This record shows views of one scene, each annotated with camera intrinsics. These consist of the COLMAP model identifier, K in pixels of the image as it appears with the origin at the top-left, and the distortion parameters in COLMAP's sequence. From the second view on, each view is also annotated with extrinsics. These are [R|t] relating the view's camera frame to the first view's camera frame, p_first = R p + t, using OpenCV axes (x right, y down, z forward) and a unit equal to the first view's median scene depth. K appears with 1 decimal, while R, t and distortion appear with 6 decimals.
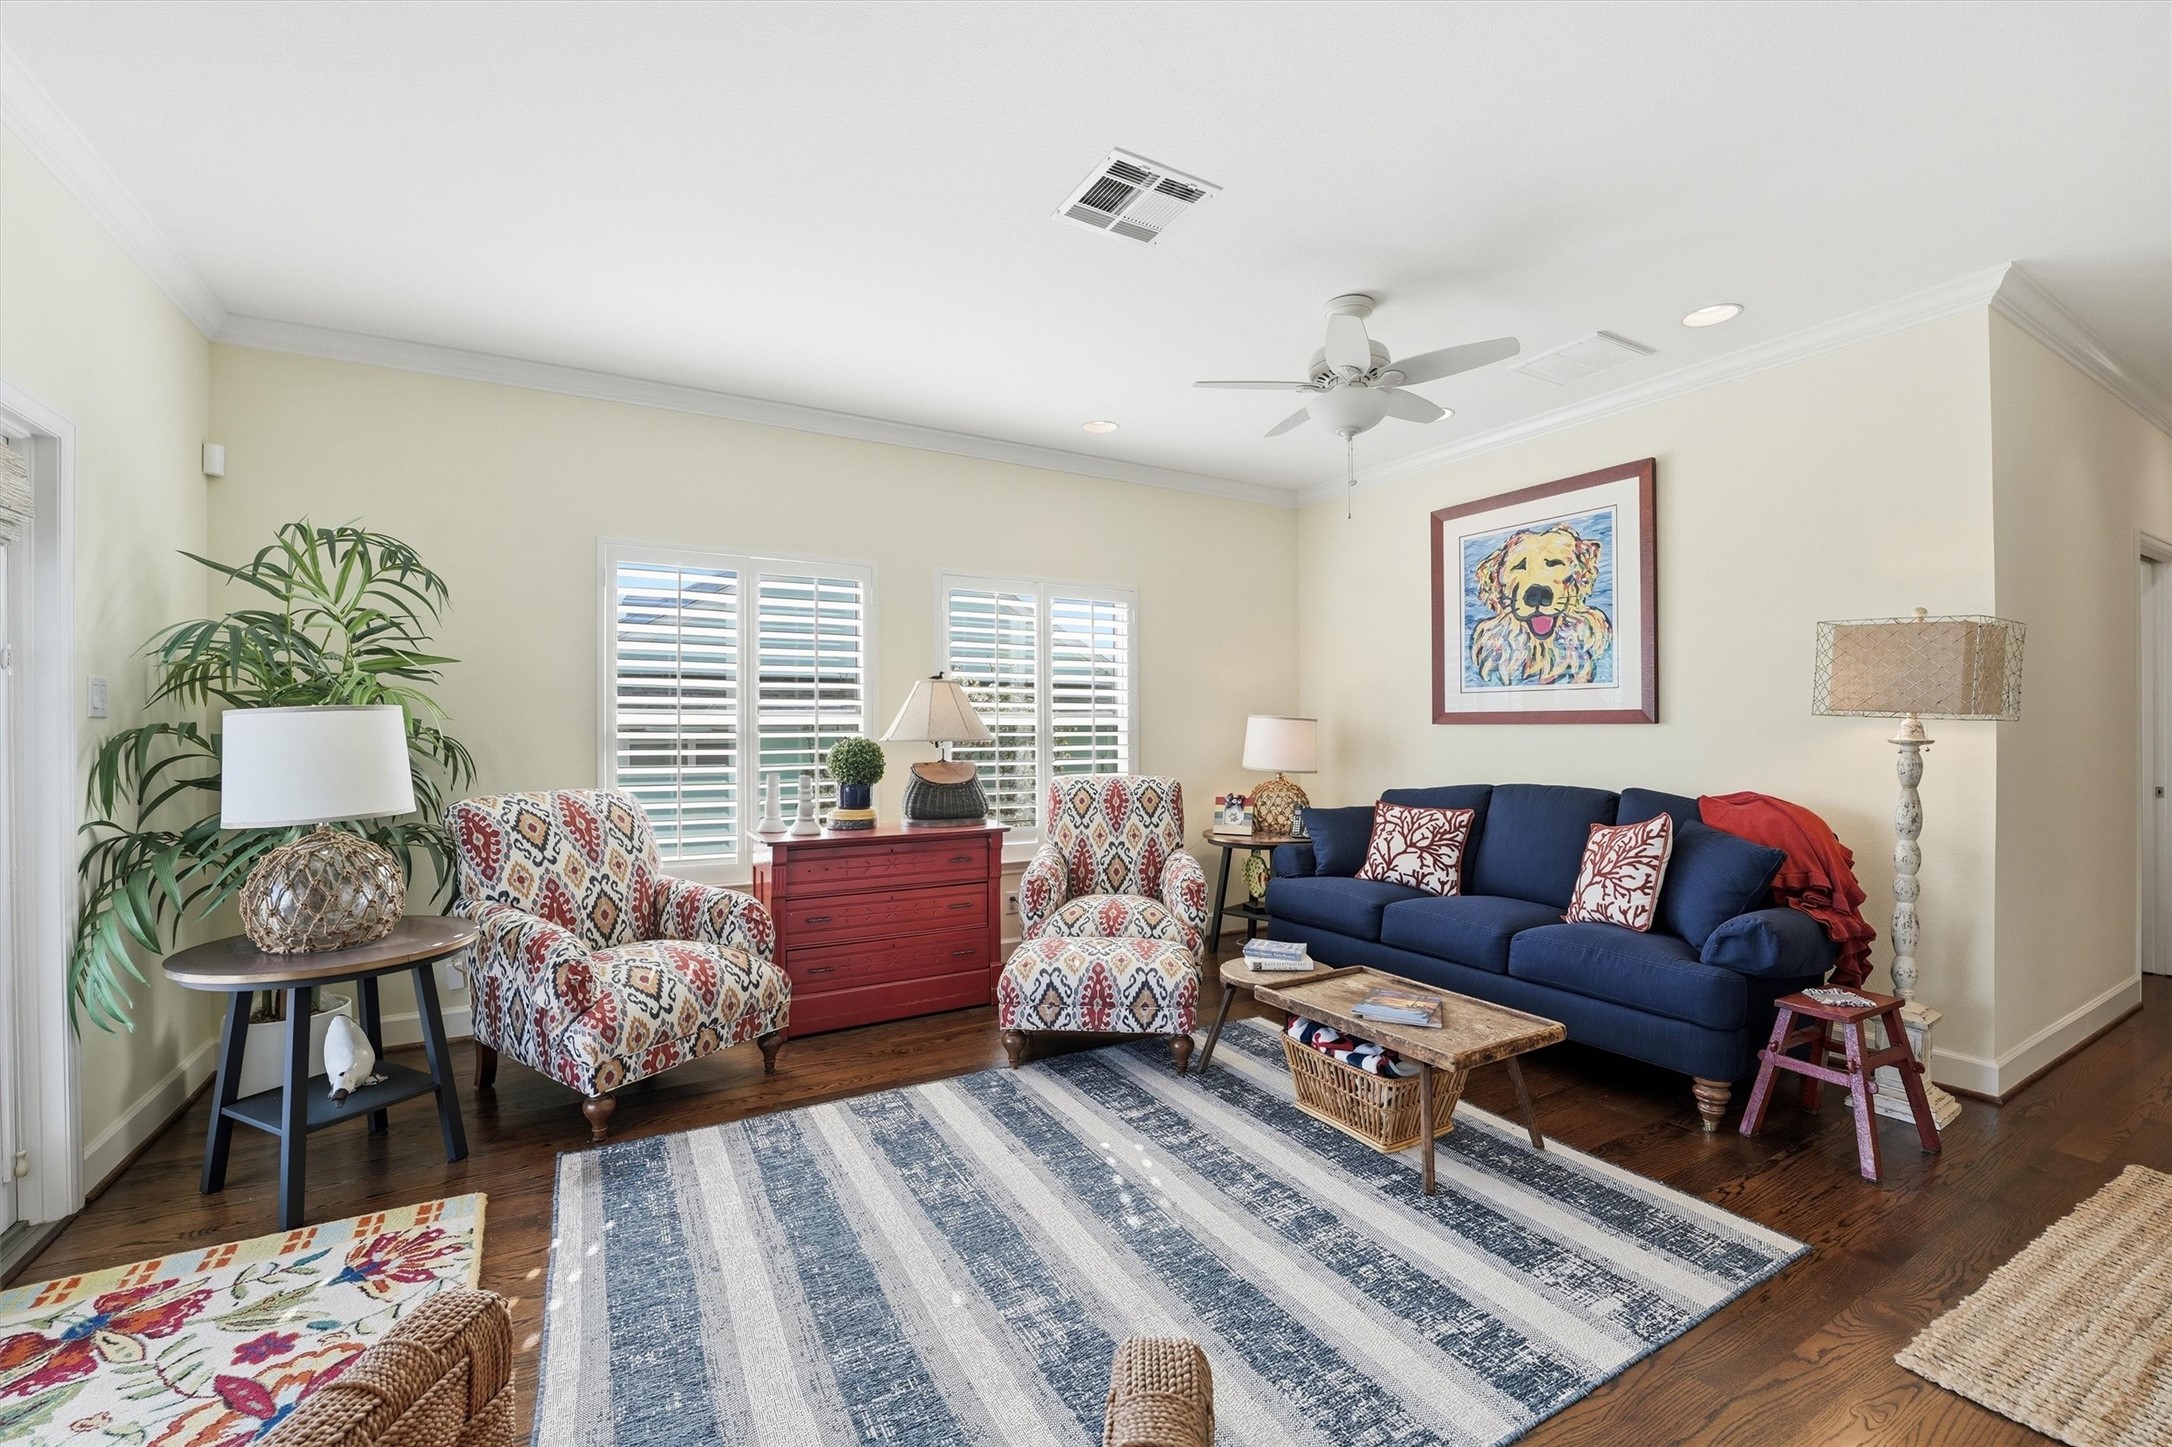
lens RADIAL K [[896.5, 0, 1078.0], [0, 896.5, 733.9], [0, 0, 1]] dist [-0.022836, 0.000083]
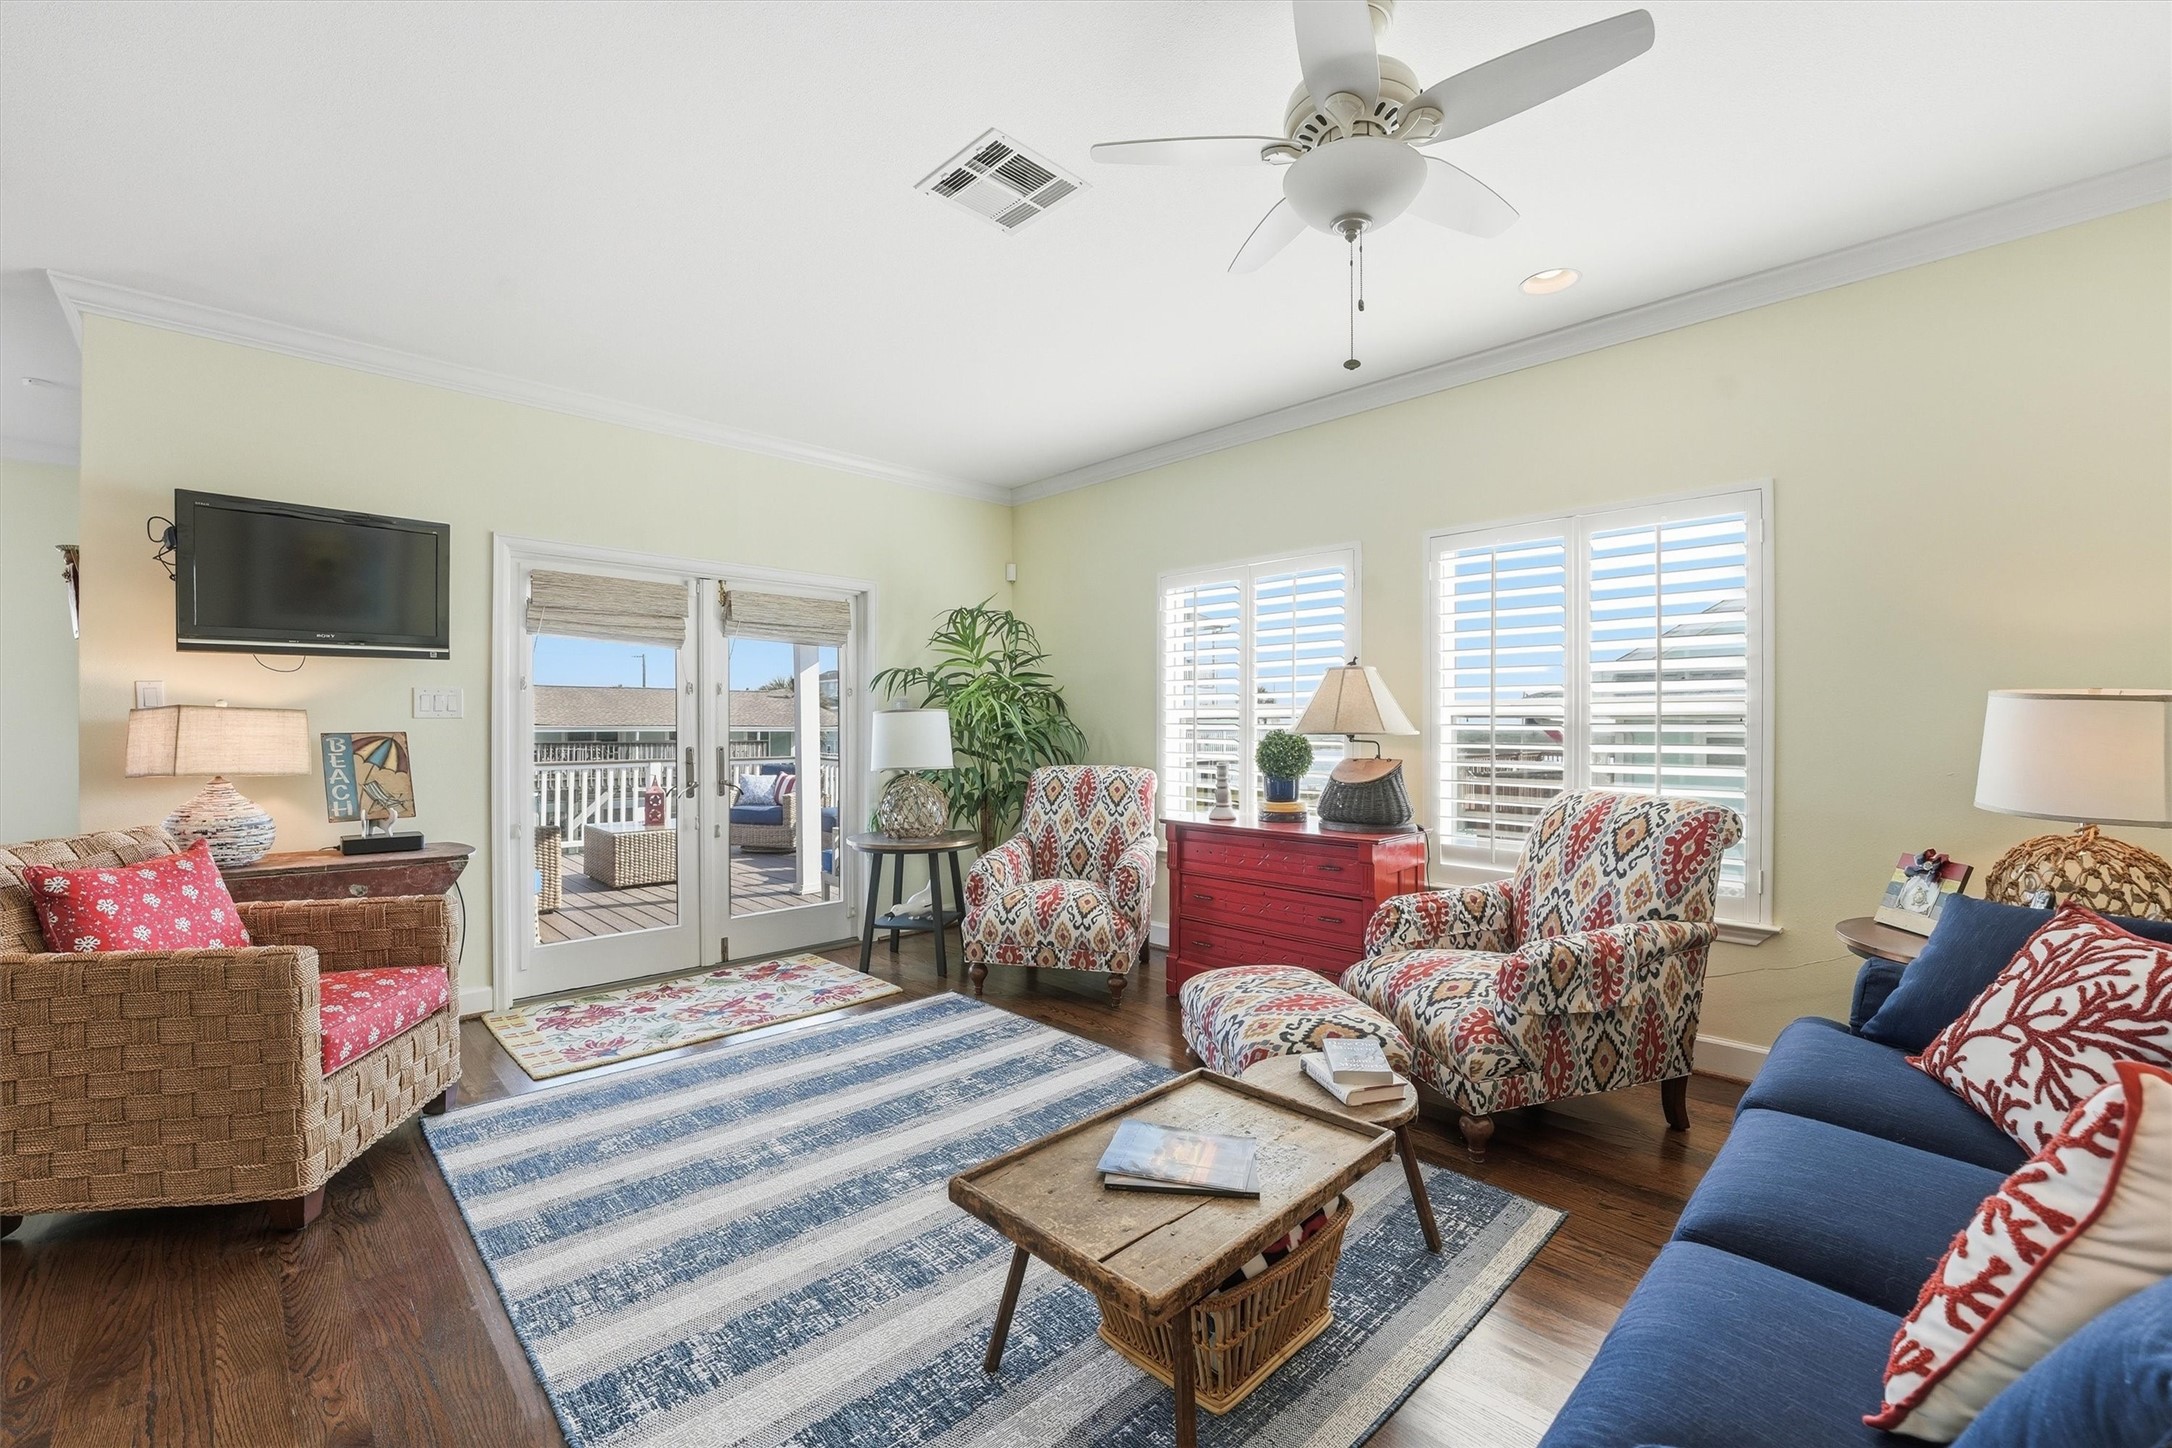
lens RADIAL K [[887.8, 0, 1065.3], [0, 887.8, 733.4], [0, 0, 1]] dist [-0.023742, 0.000163]
pose [[0.244071, 0.011368, -0.969691, 0.874928], [-0.002519, 0.999935, 0.011088, -0.002914], [0.969754, -0.000263, 0.244084, 0.709832]]
